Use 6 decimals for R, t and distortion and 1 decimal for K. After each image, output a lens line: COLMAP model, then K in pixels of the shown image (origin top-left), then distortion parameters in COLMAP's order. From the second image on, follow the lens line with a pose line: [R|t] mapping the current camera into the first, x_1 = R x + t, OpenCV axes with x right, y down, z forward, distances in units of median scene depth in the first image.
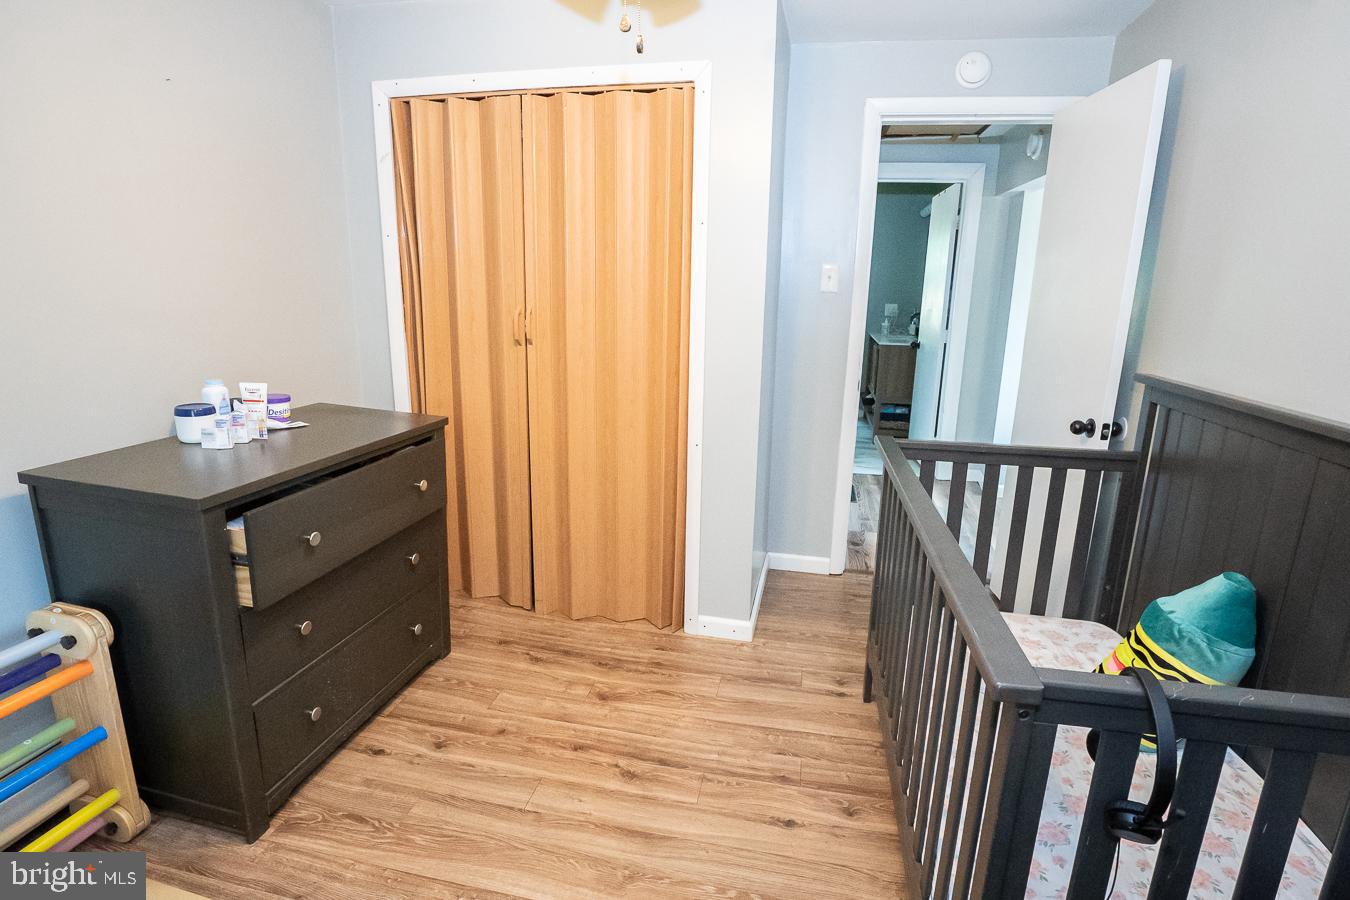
lens RADIAL K [[664.5, 0, 673.7], [0, 664.5, 447.8], [0, 0, 1]] dist [-0.034572, 0.003281]
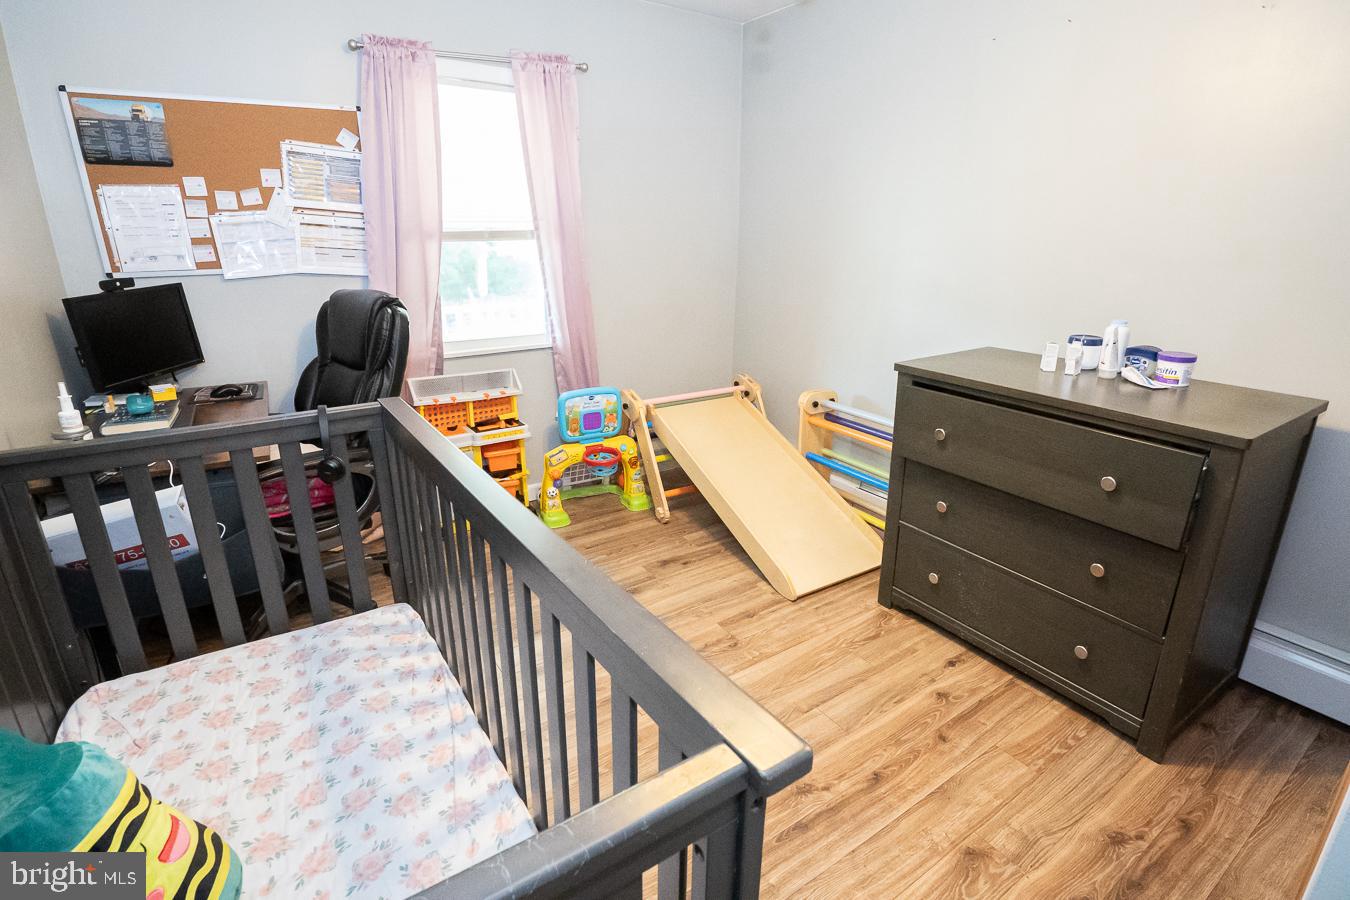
lens RADIAL K [[664.5, 0, 679.5], [0, 664.5, 446.1], [0, 0, 1]] dist [-0.034572, 0.003281]
pose [[-0.699345, 0.197156, -0.687056, 0.517805], [-0.186006, 0.877894, 0.441253, -0.237746], [0.690158, 0.436385, -0.577279, 1.107448]]
